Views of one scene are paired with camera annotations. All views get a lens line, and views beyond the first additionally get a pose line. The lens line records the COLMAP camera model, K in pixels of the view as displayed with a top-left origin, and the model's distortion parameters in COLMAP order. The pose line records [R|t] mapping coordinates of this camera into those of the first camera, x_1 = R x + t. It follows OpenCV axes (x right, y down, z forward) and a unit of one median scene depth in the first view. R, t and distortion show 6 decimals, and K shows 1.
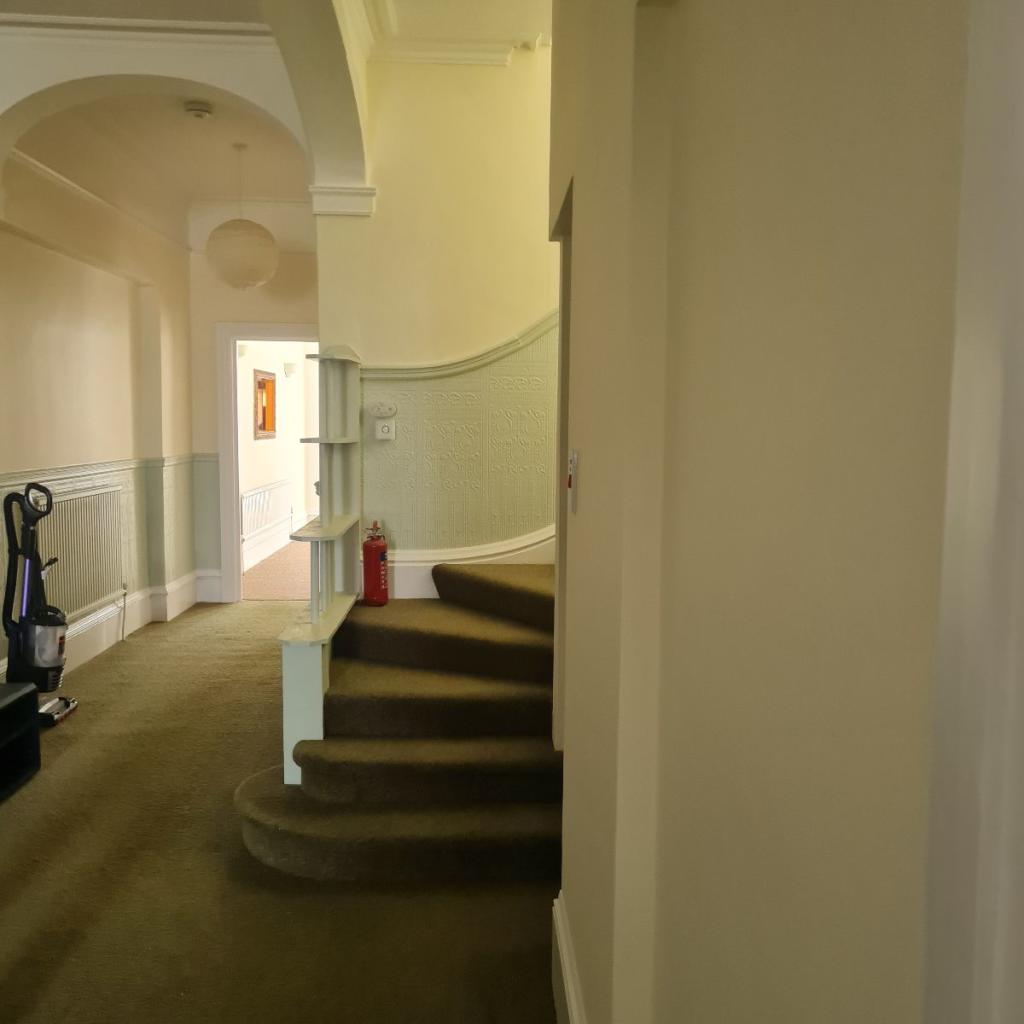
lens RADIAL K [[1011.0, 0, 512.0], [0, 1011.0, 512.0], [0, 0, 1]] dist [0.088863, 0.000888]
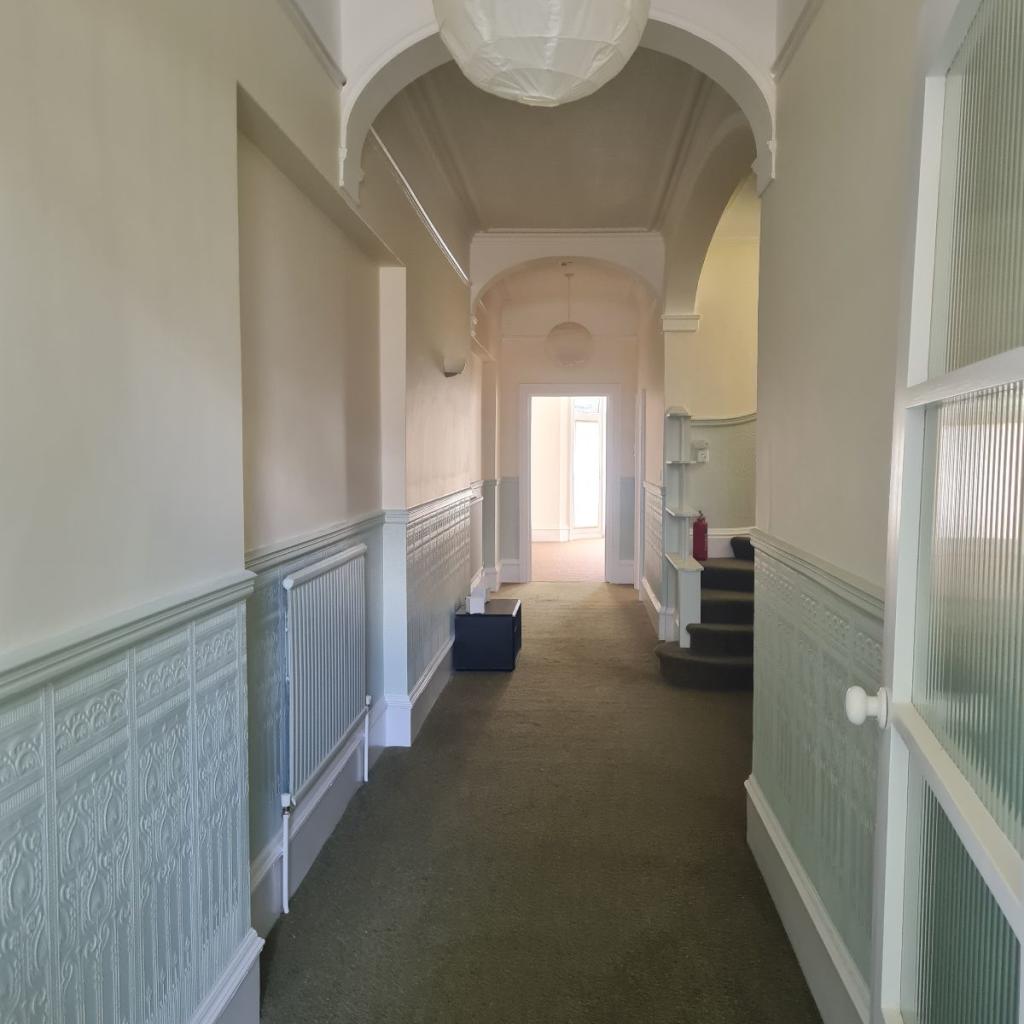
lens RADIAL K [[1011.0, 0, 512.0], [0, 1011.0, 512.0], [0, 0, 1]] dist [0.088863, 0.000888]
pose [[0.994234, -0.001052, -0.107226, -0.259358], [-0.002453, 0.999467, -0.032554, 0.066175], [0.107203, 0.032630, 0.993702, -0.697338]]
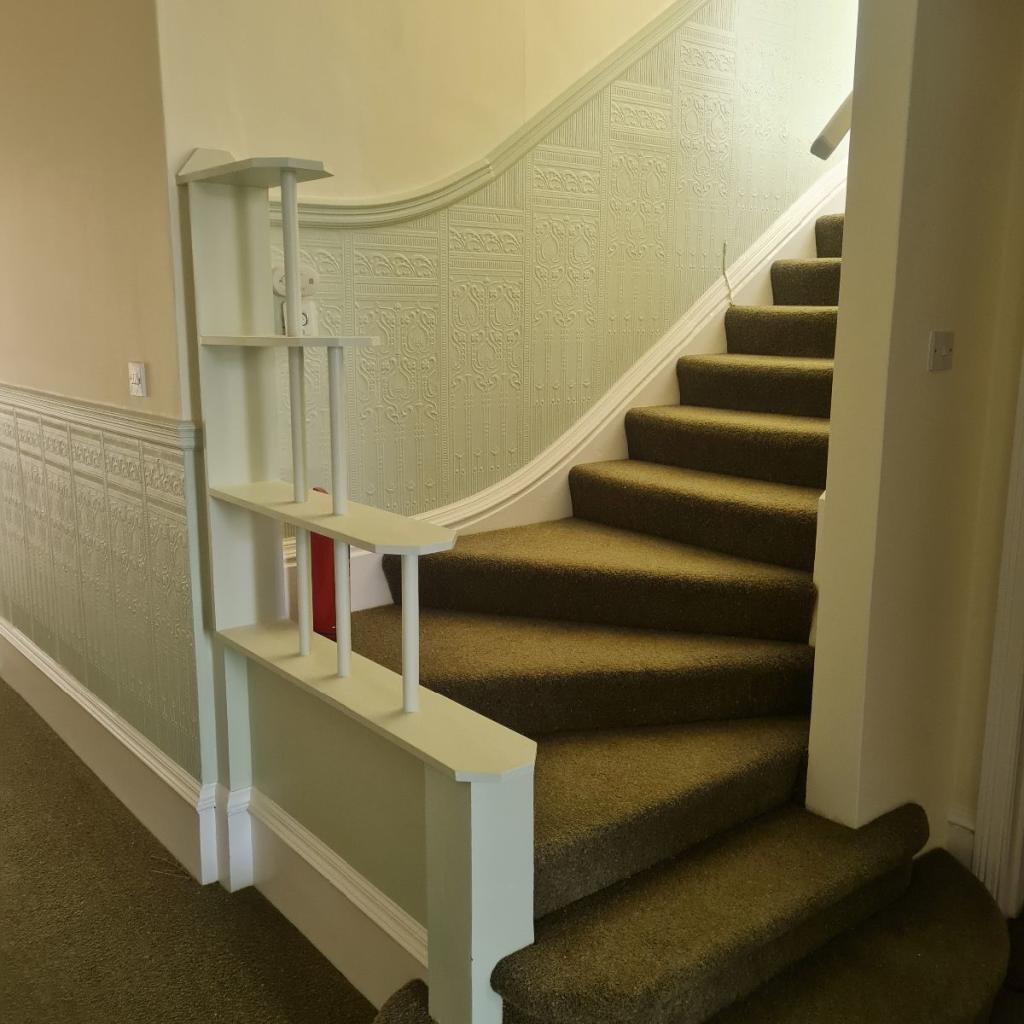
lens RADIAL K [[1011.0, 0, 512.0], [0, 1011.0, 512.0], [0, 0, 1]] dist [0.088863, 0.000888]
pose [[0.814460, -0.120542, 0.567560, -0.357137], [0.065772, 0.991057, 0.116102, -0.034760], [-0.576479, -0.057231, 0.815105, 0.481328]]
